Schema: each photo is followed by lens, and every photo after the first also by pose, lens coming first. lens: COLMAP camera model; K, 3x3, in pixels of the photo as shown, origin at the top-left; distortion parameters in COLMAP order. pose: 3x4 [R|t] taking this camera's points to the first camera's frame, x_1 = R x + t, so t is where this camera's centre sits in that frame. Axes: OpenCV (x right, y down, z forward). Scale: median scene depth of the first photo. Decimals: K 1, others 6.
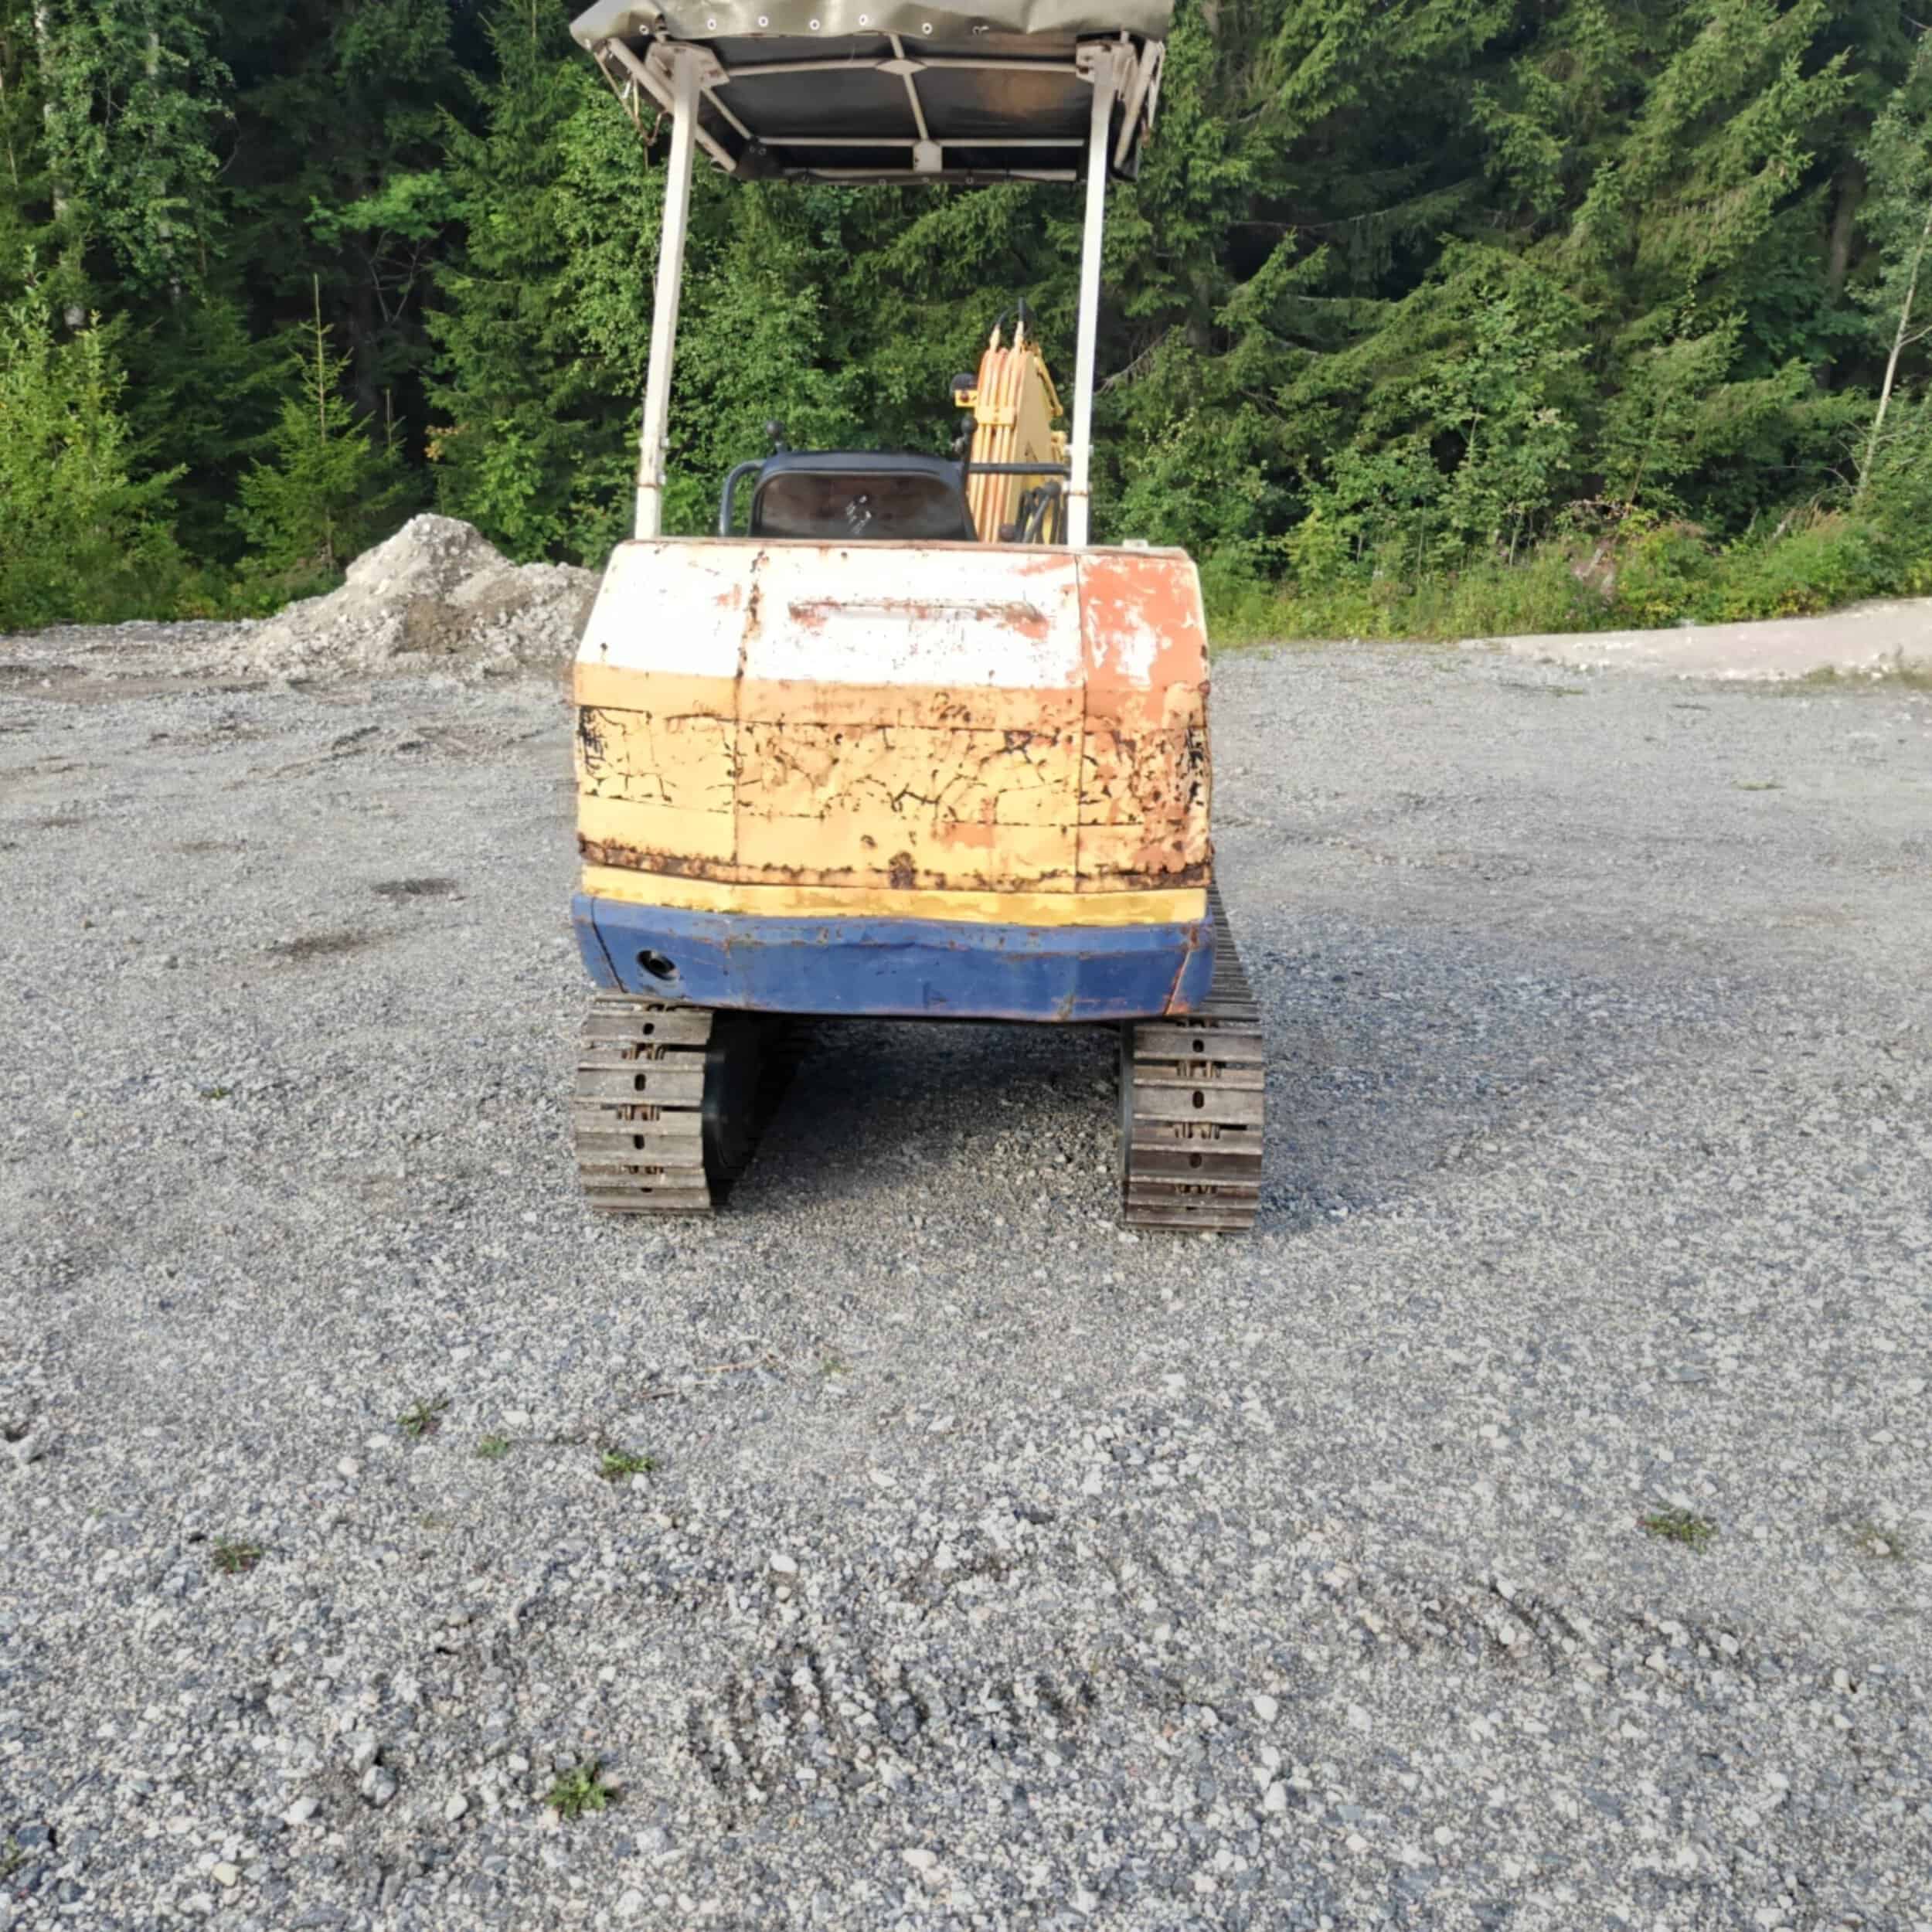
lens RADIAL K [[1782.6, 0, 972.8], [0, 1782.6, 990.3], [0, 0, 1]] dist [0.040932, -0.029338]
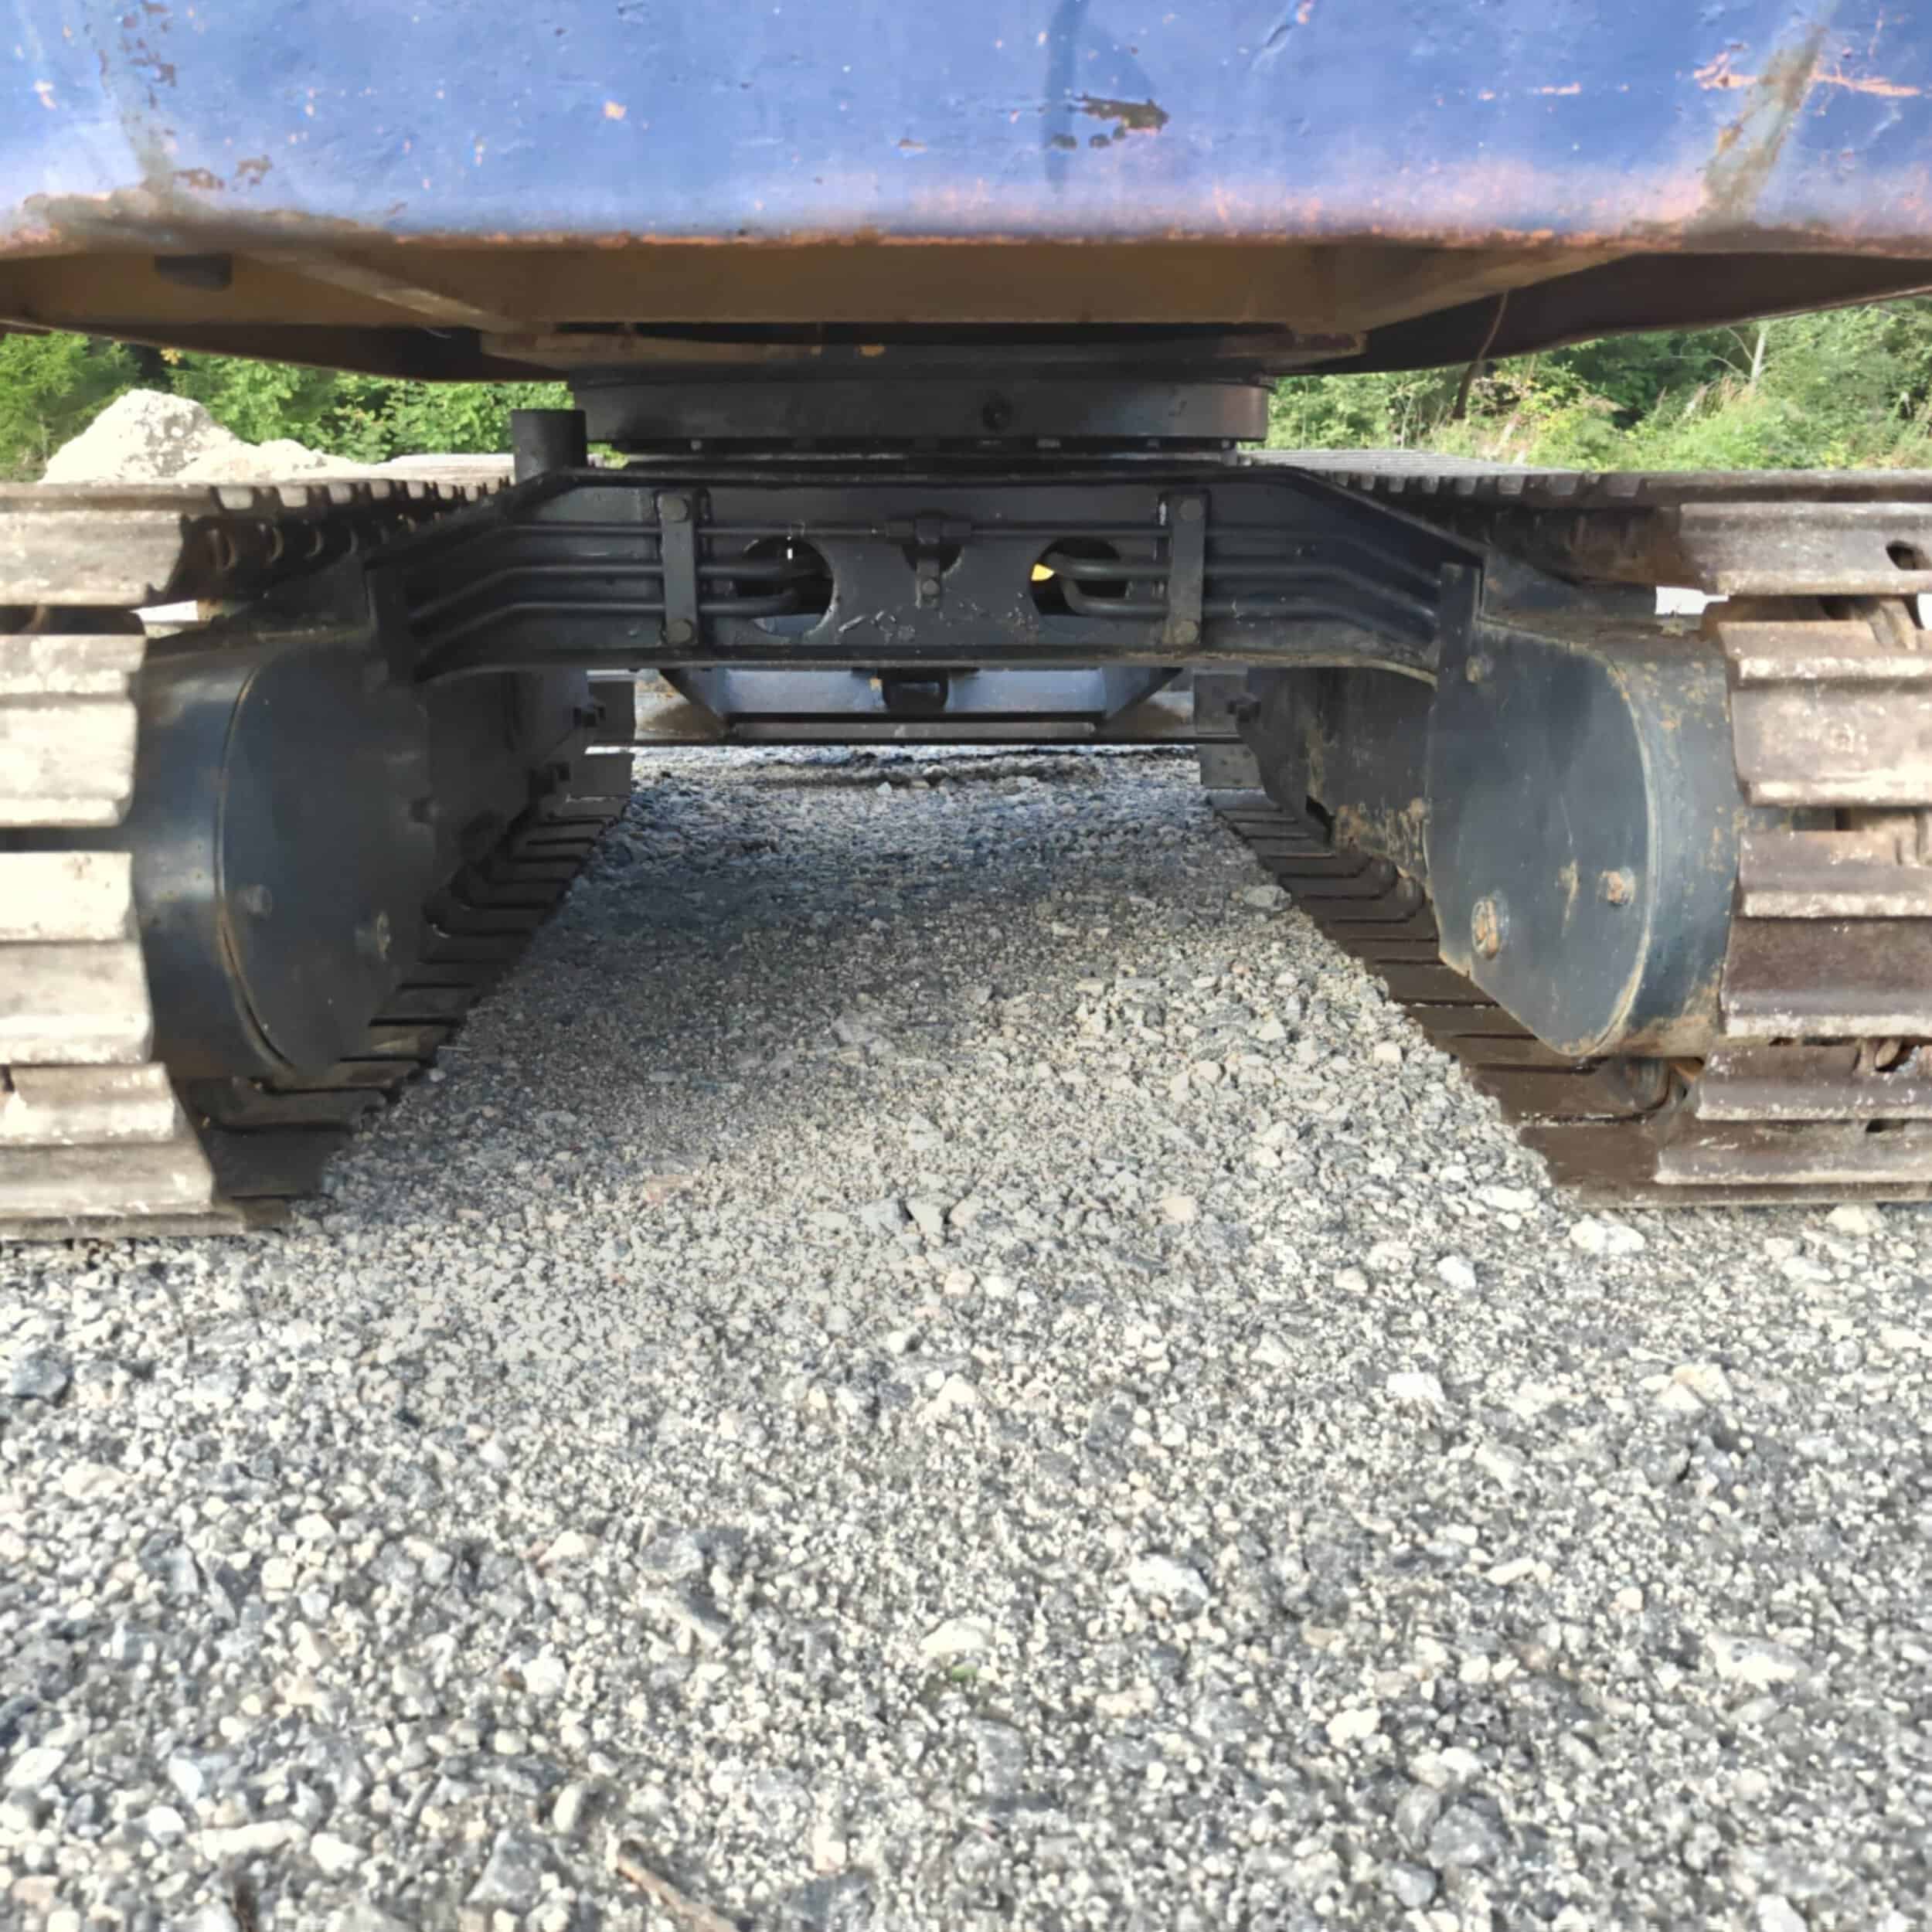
lens RADIAL K [[1811.2, 0, 966.0], [0, 1811.2, 966.0], [0, 0, 1]] dist [0.007070, 0.013173]
pose [[0.995456, -0.041117, 0.085885, -0.057204], [0.041537, 0.999132, -0.003115, 0.098591], [-0.085683, 0.006668, 0.996300, 0.779473]]
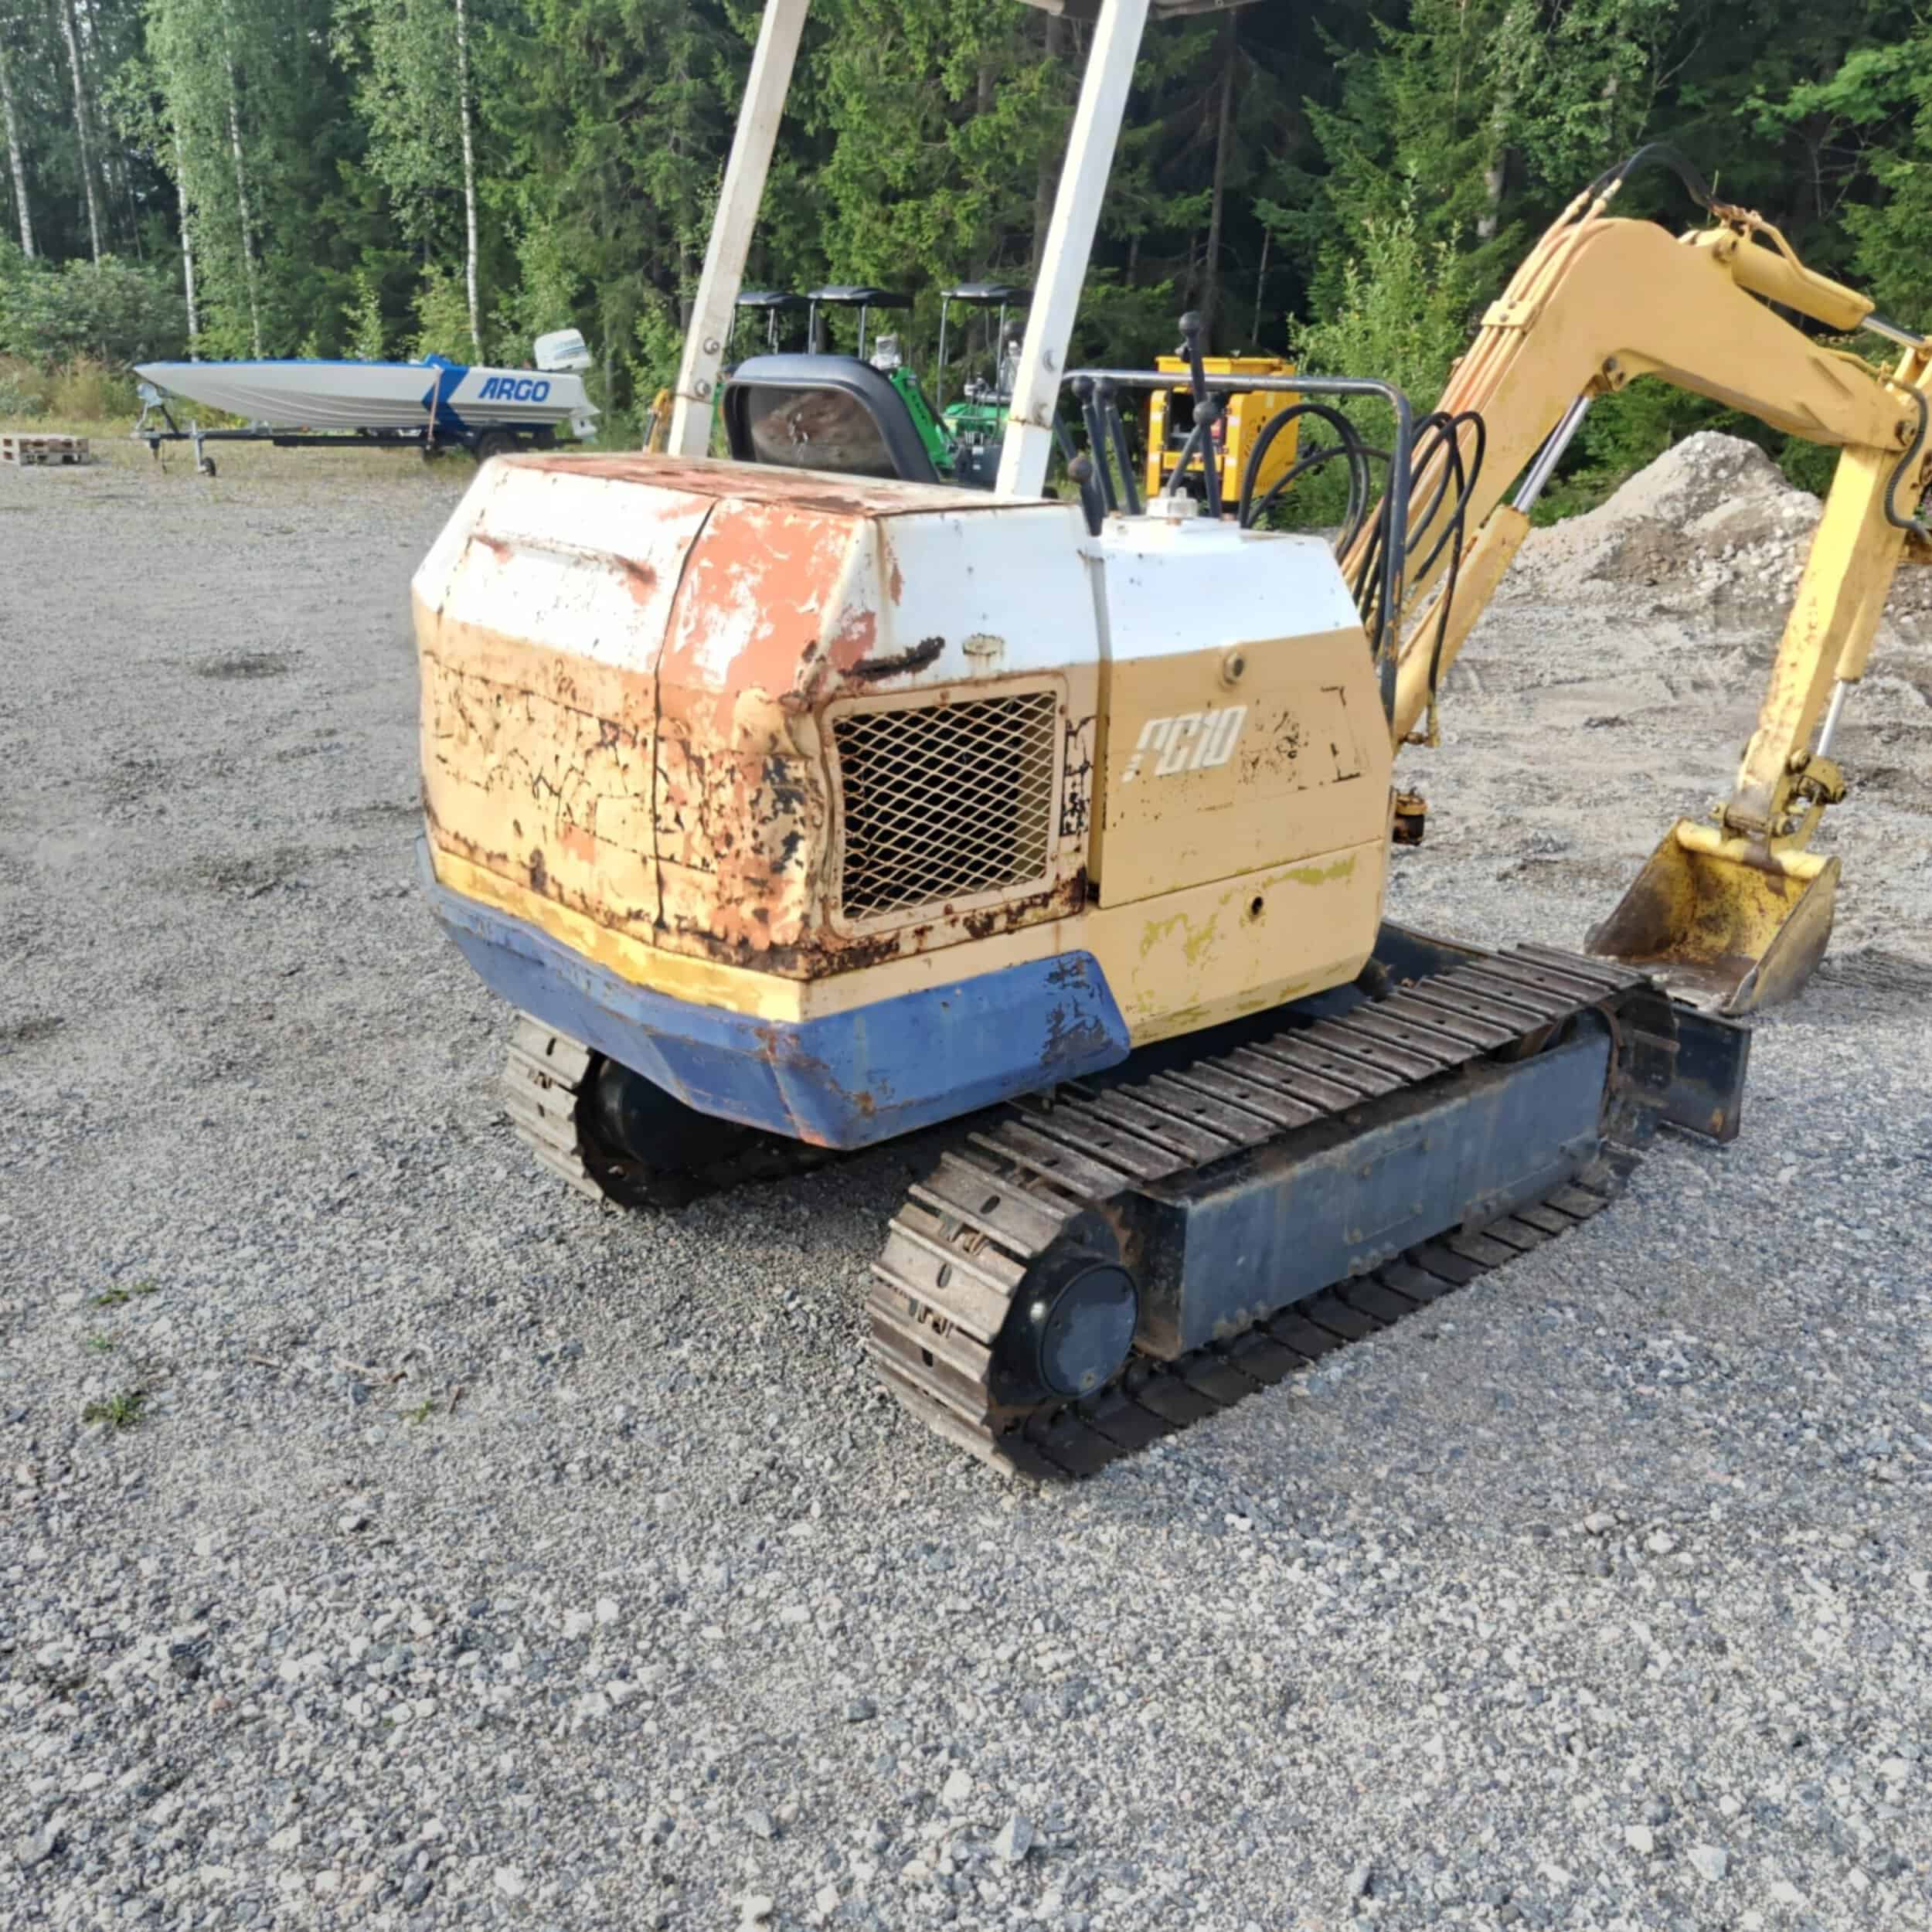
lens RADIAL K [[1811.2, 0, 966.0], [0, 1811.2, 966.0], [0, 0, 1]] dist [0.007070, 0.013173]
pose [[0.705150, 0.236307, -0.668523, 0.623936], [-0.216521, 0.969560, 0.114333, -0.152552], [0.675191, 0.064127, 0.734850, 0.495670]]
